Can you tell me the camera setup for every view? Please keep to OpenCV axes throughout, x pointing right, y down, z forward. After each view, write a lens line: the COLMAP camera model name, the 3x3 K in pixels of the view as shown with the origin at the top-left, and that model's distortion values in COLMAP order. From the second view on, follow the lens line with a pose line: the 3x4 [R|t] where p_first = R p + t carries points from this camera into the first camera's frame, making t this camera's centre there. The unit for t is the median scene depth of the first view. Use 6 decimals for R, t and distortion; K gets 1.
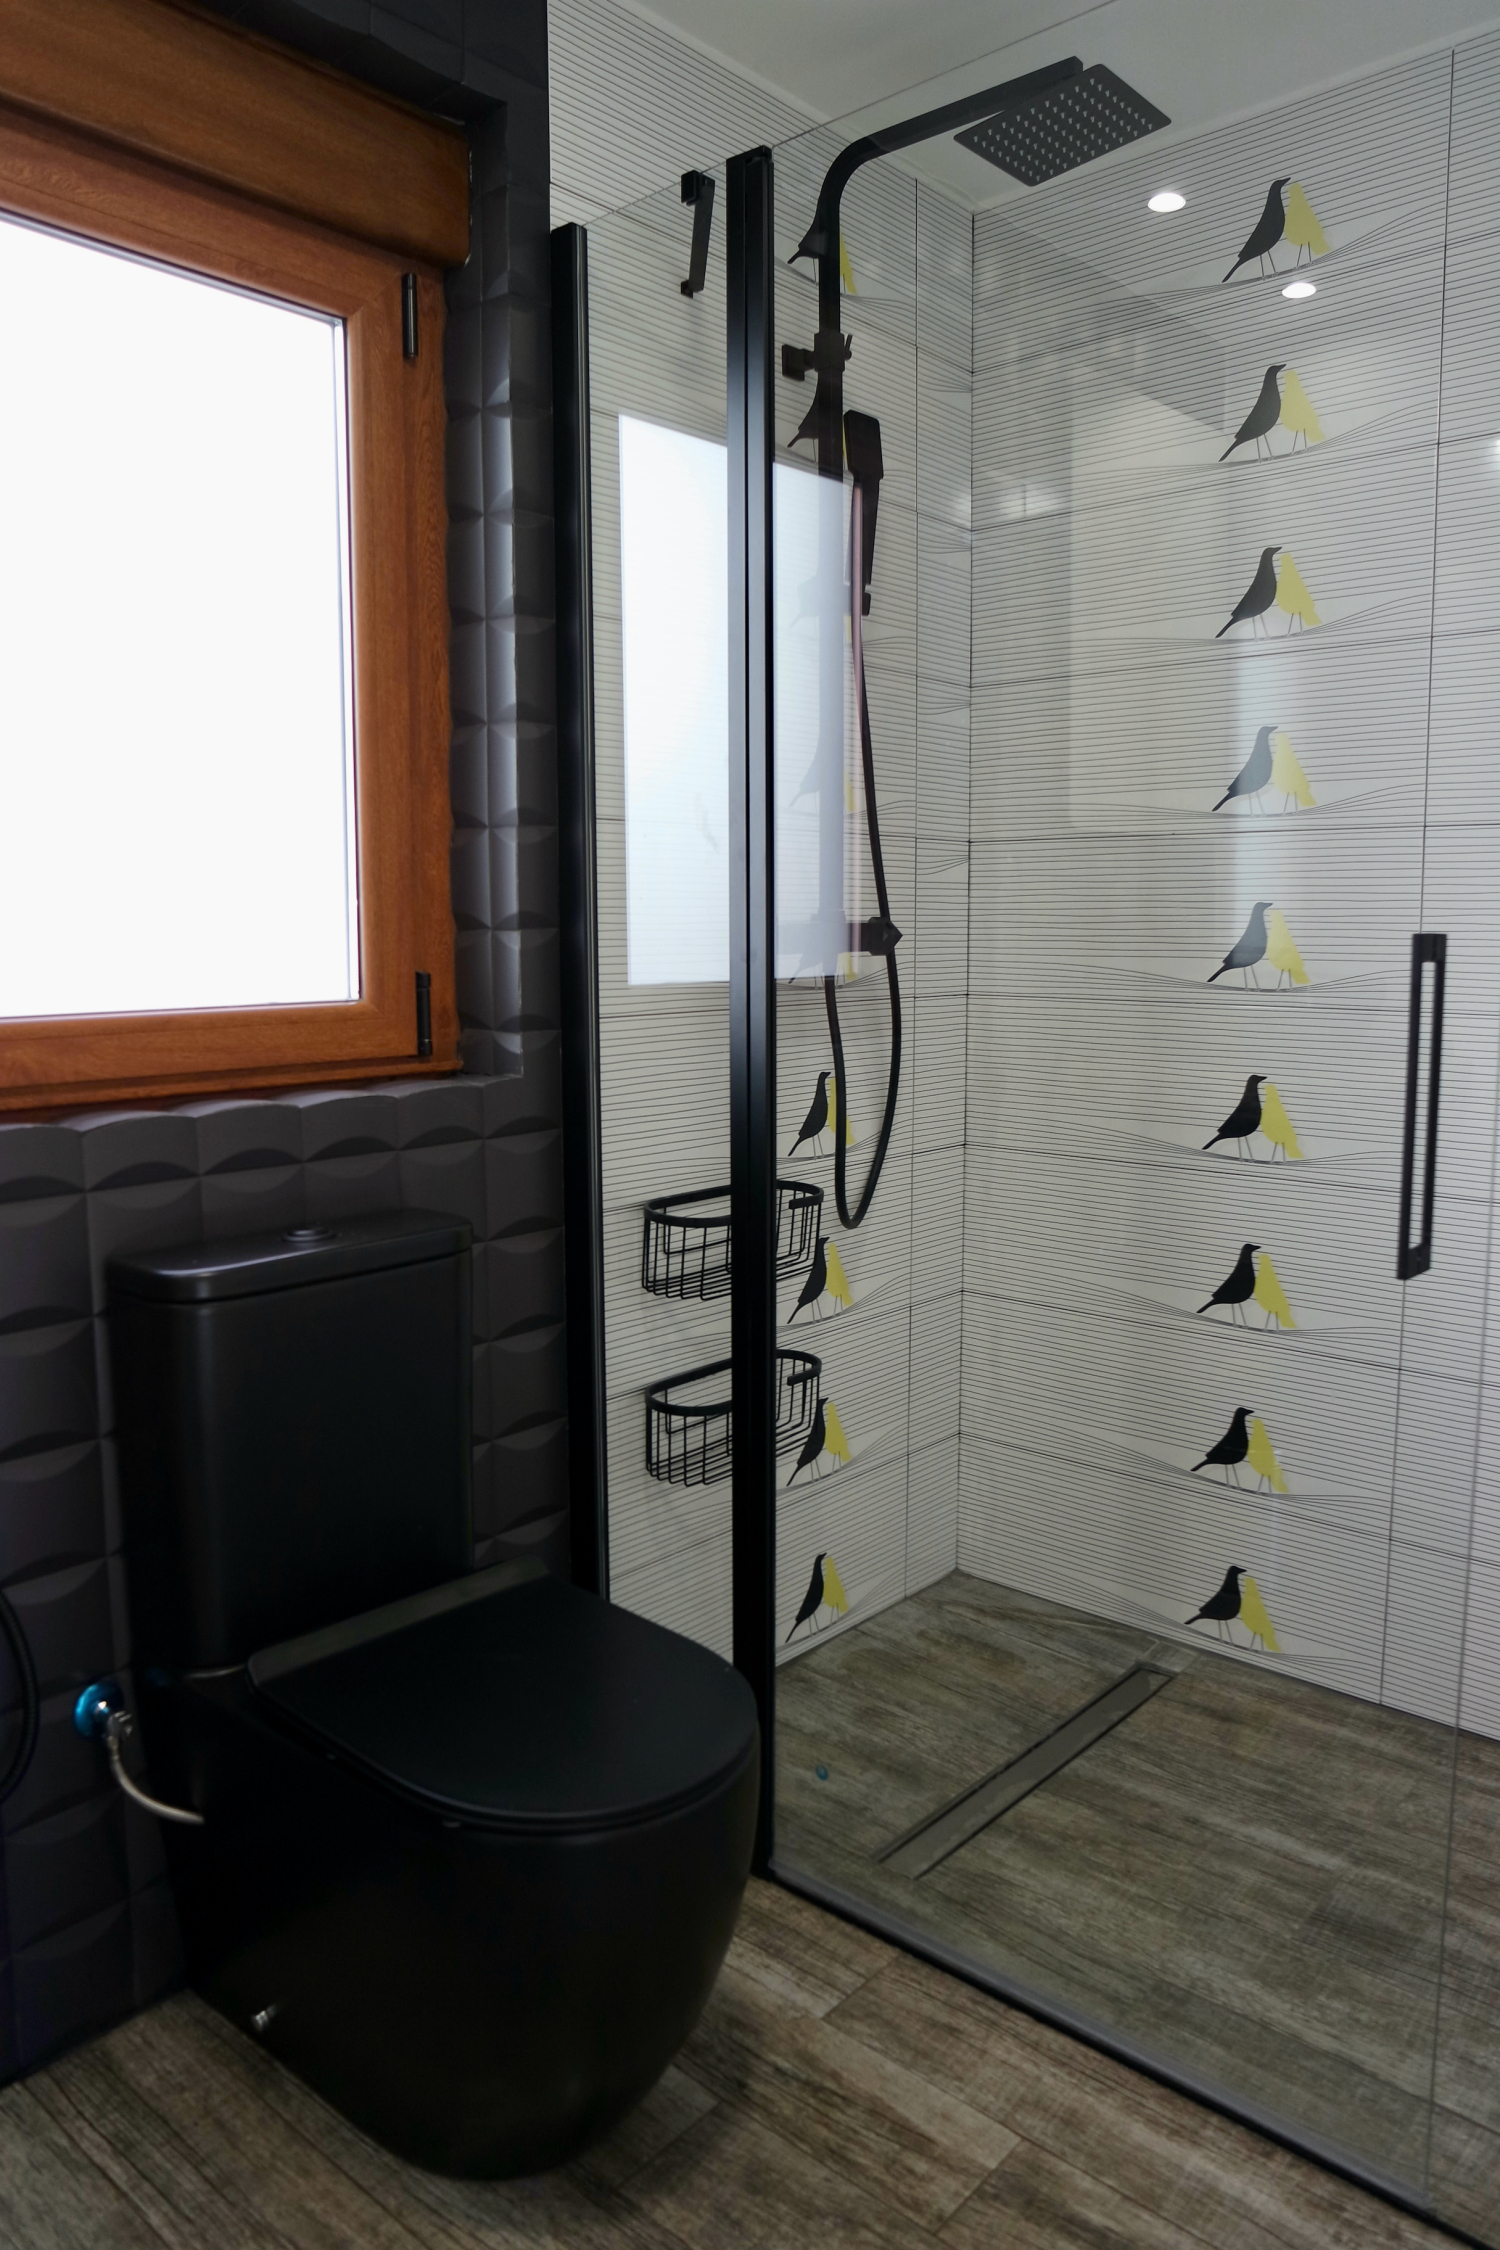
lens RADIAL K [[1587.5, 0, 751.9], [0, 1587.5, 1110.9], [0, 0, 1]] dist [-0.078338, 0.049052]
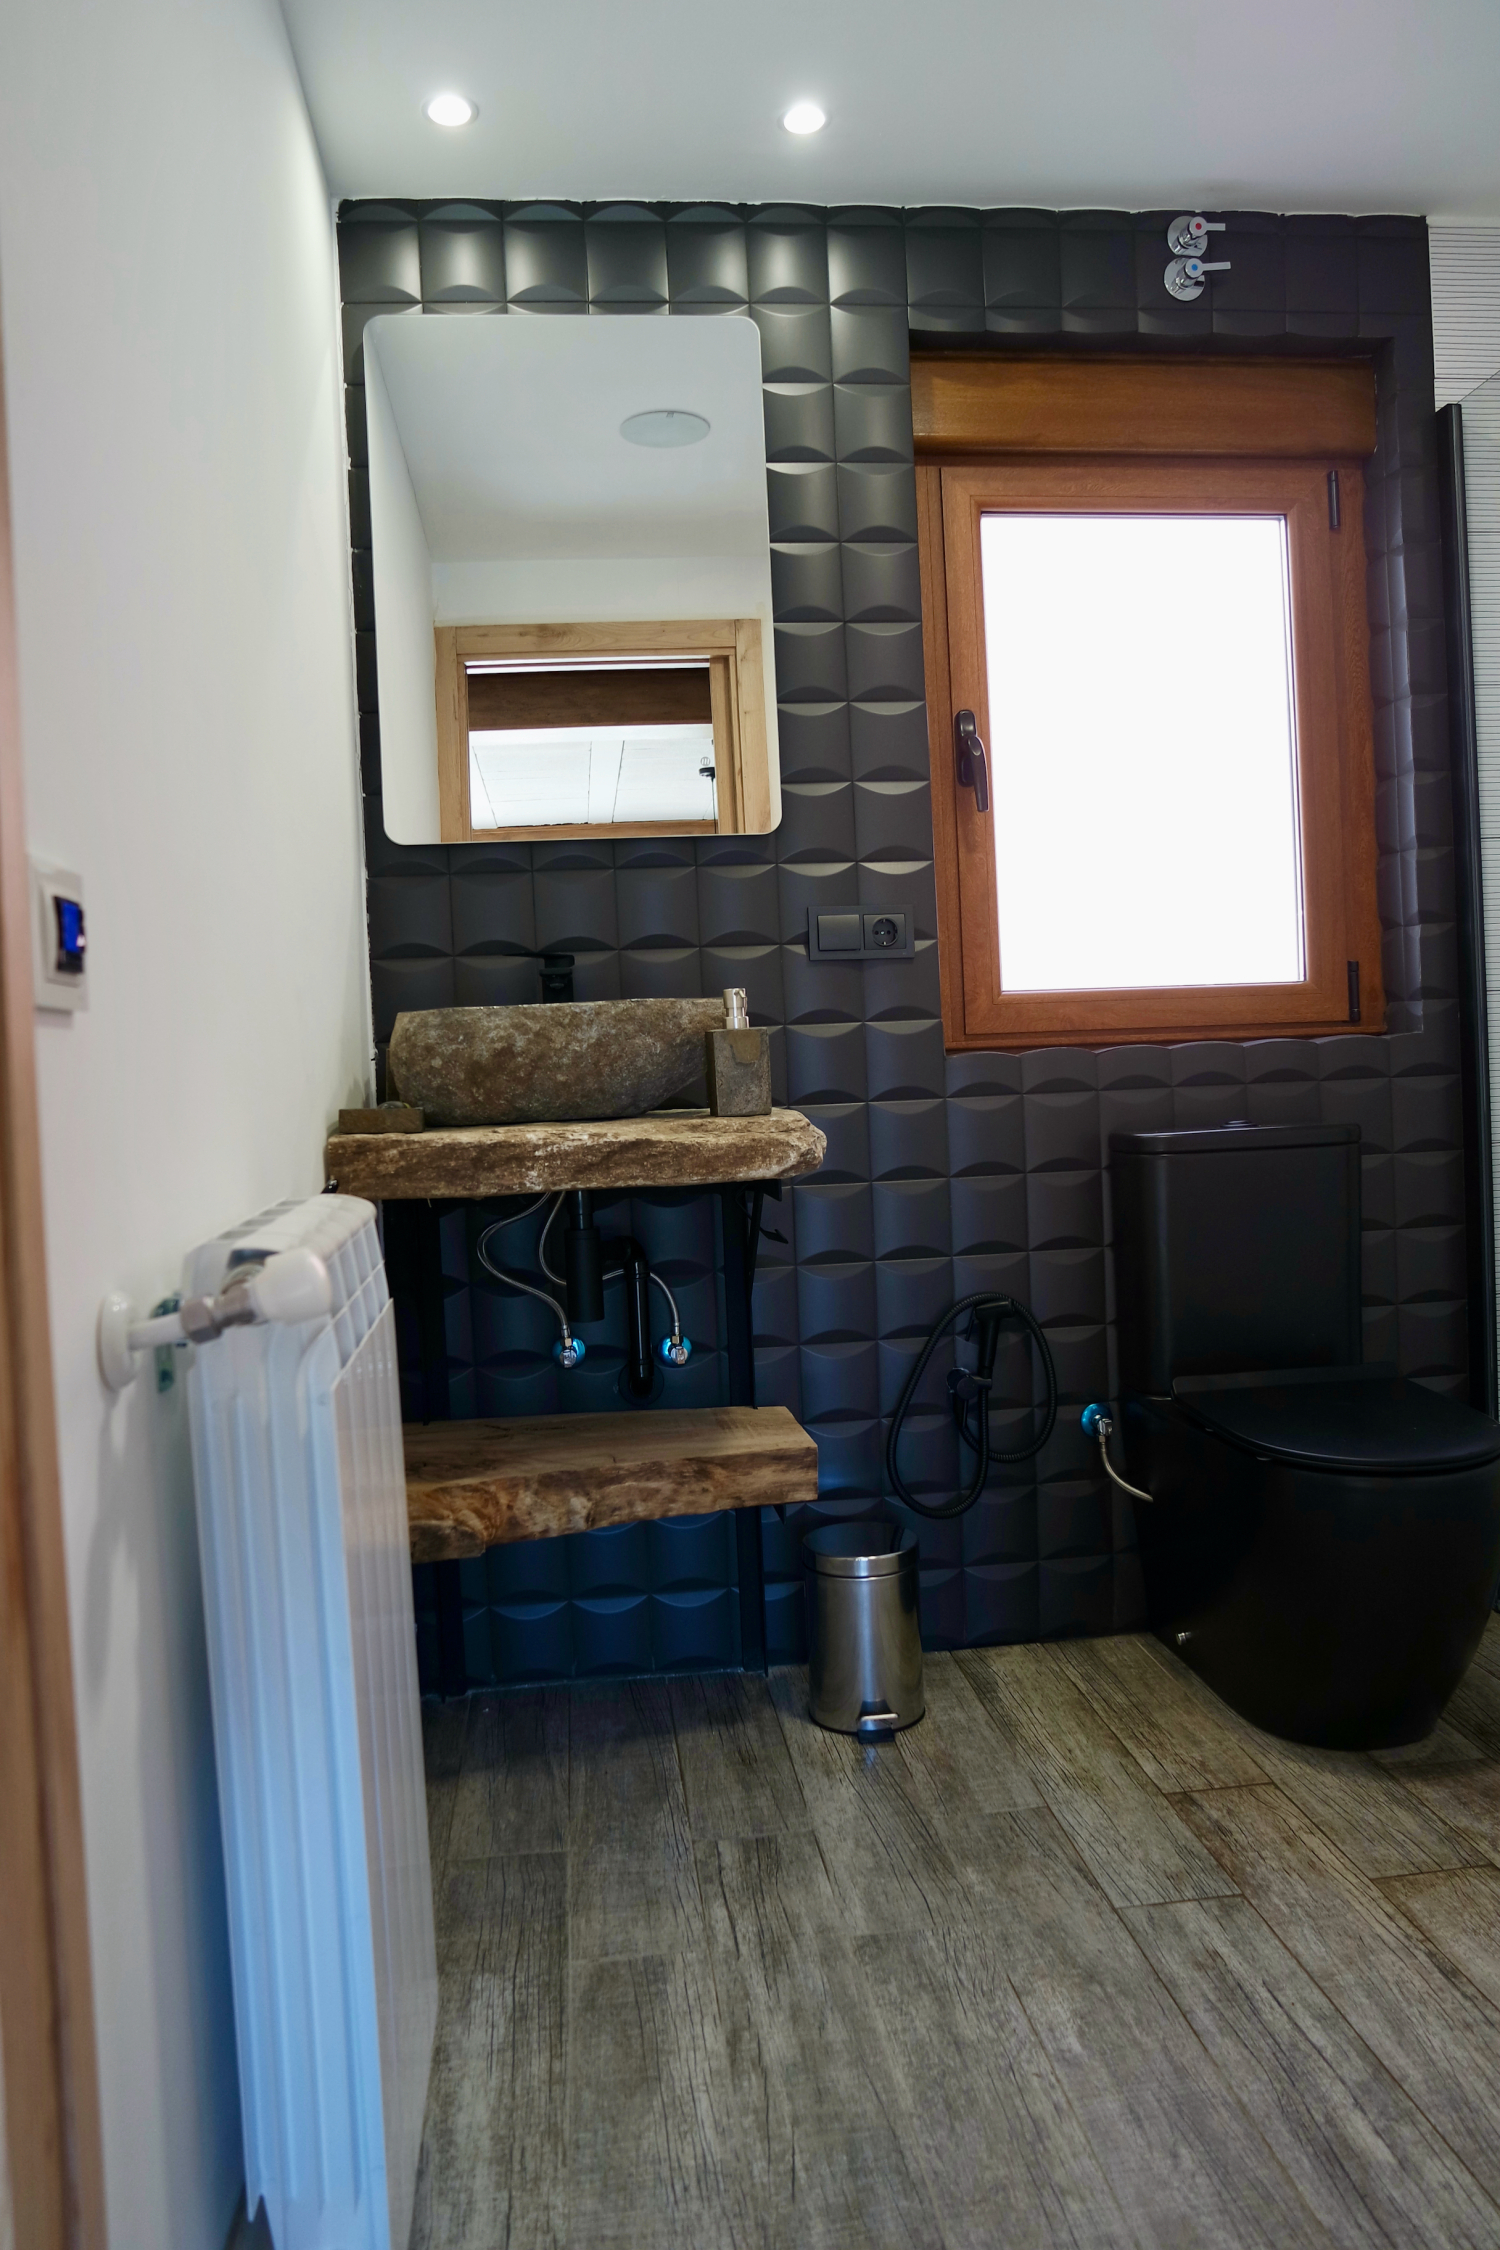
lens RADIAL K [[1587.5, 0, 756.7], [0, 1587.5, 1118.7], [0, 0, 1]] dist [-0.078338, 0.049052]
pose [[0.742110, -0.008663, -0.670222, 0.337998], [-0.036893, 0.997873, -0.053748, 0.149476], [0.669262, 0.064613, 0.740212, -0.370106]]
